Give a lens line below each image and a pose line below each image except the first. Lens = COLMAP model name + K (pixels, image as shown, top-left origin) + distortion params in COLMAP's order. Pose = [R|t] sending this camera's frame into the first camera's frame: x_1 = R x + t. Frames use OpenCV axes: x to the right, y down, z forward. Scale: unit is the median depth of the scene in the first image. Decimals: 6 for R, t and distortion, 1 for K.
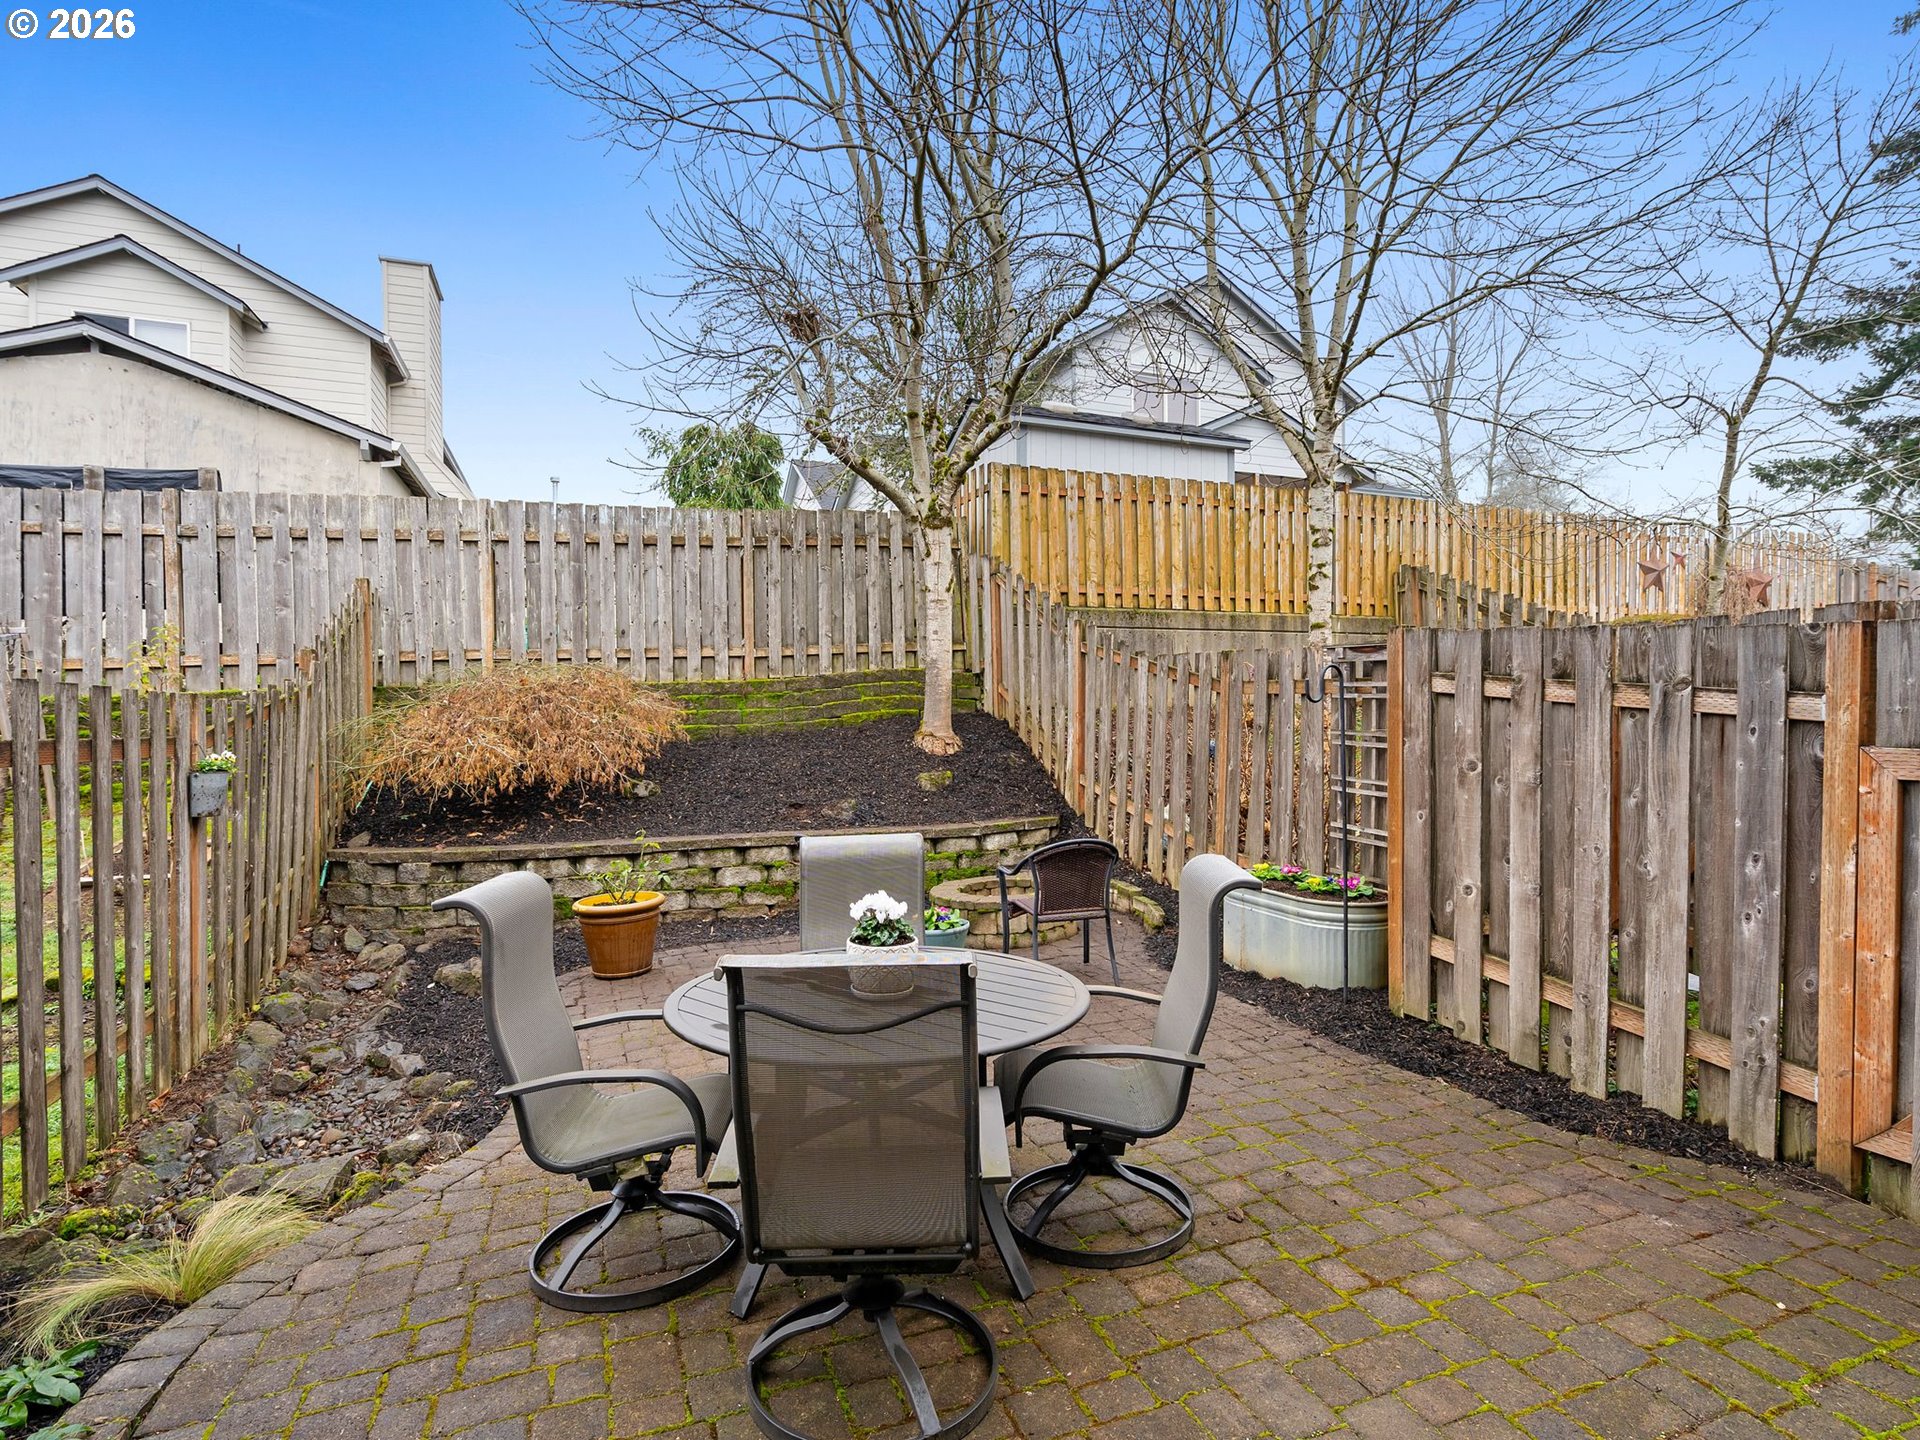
lens RADIAL K [[974.8, 0, 962.0], [0, 974.8, 721.4], [0, 0, 1]] dist [0.002756, 0.002713]
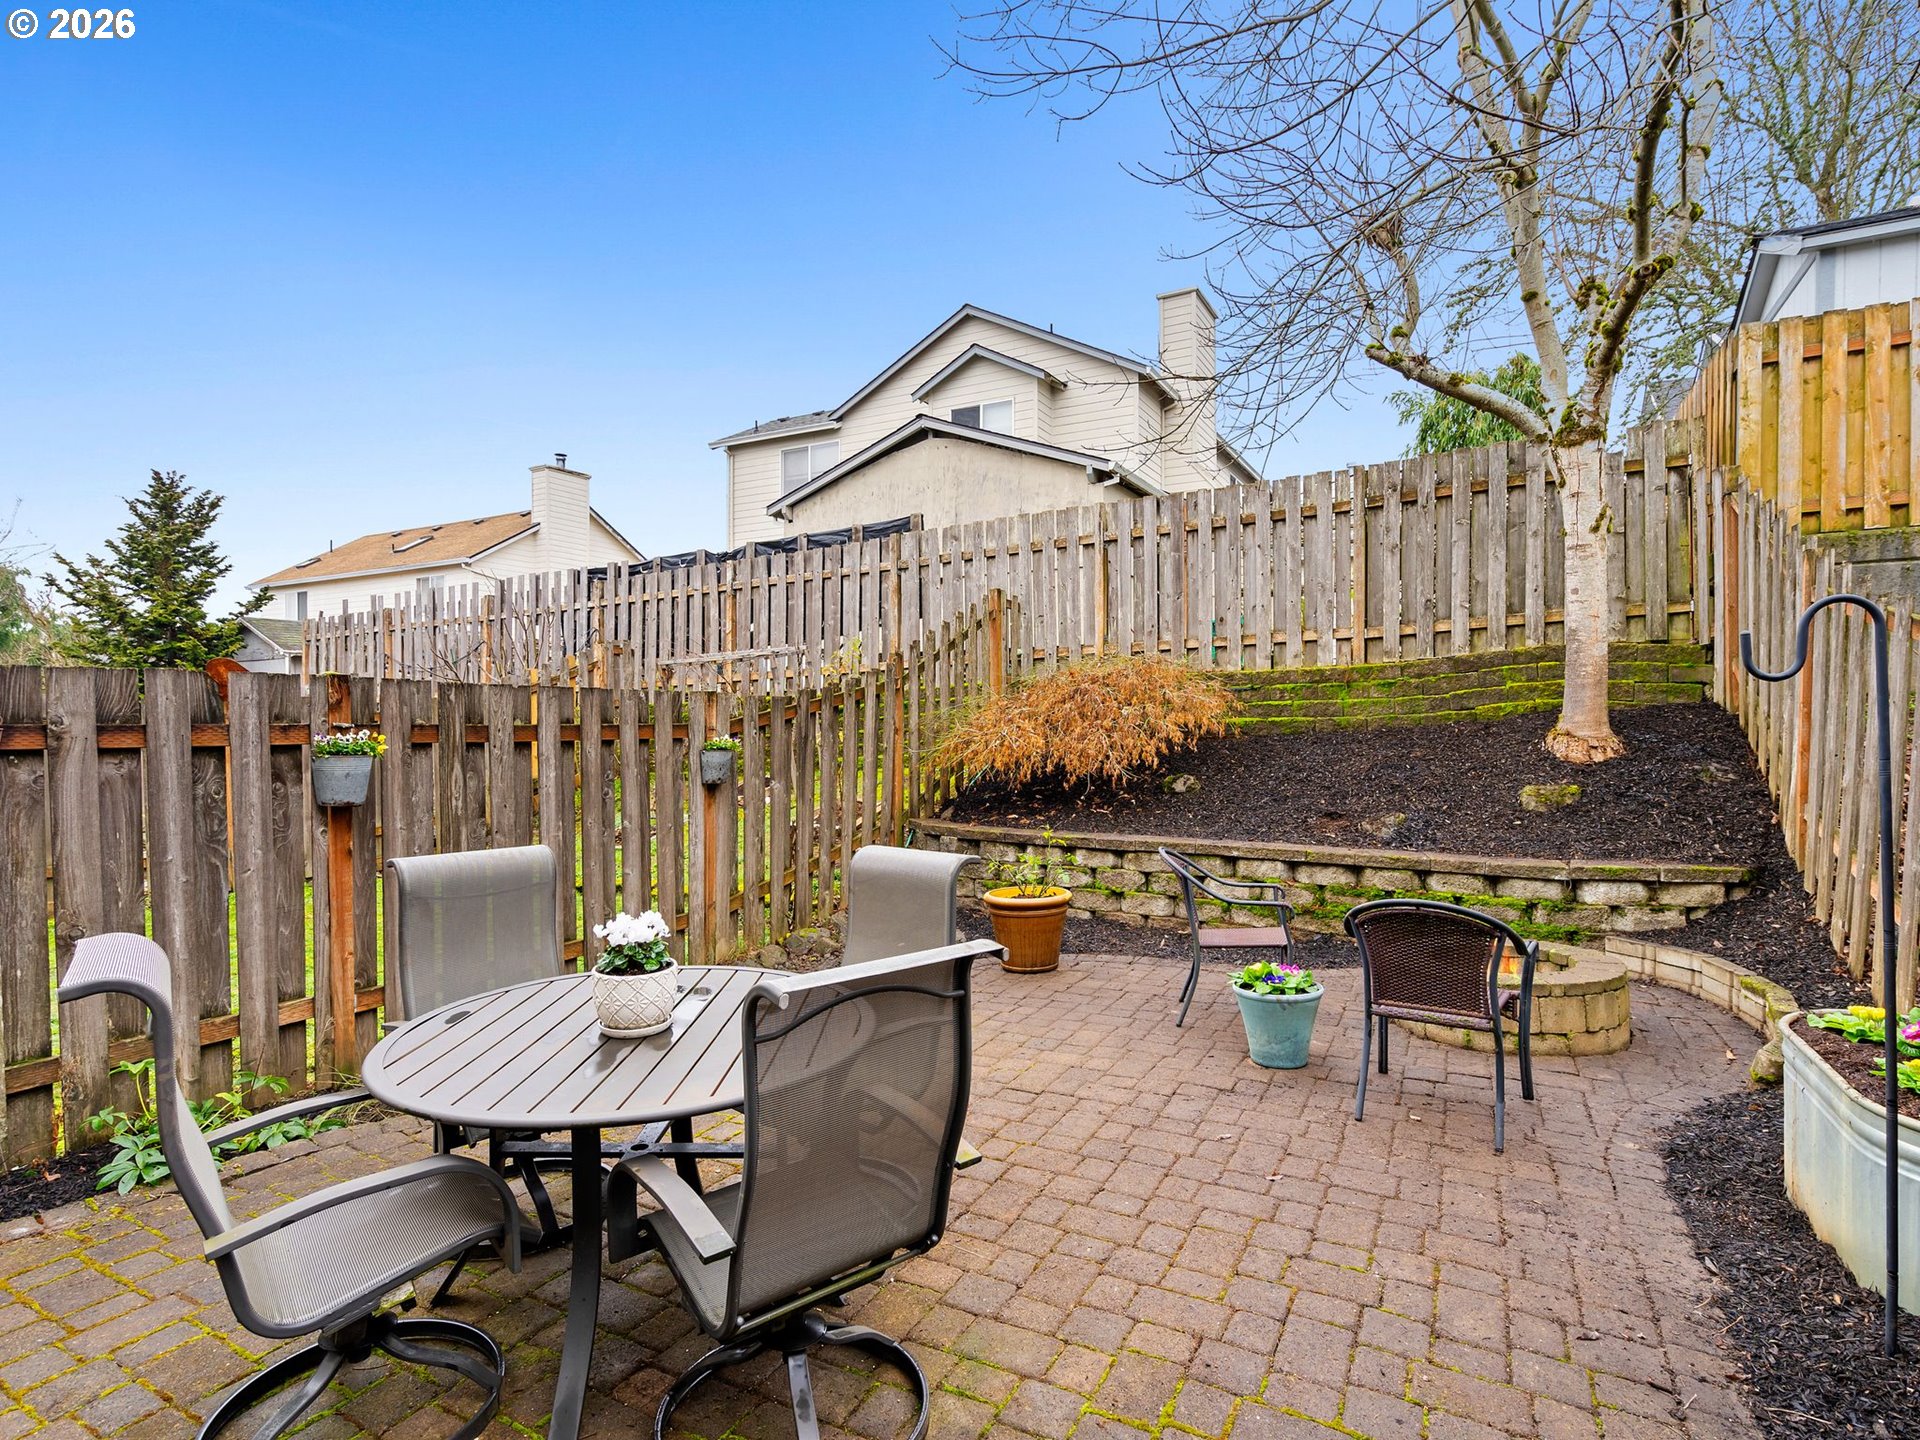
lens RADIAL K [[974.8, 0, 960.6], [0, 974.8, 725.1], [0, 0, 1]] dist [0.002756, 0.002713]
pose [[0.658553, 0.014969, -0.752385, 0.212792], [-0.004288, 0.999861, 0.016140, -0.002404], [0.752522, -0.007403, 0.658525, 0.182970]]
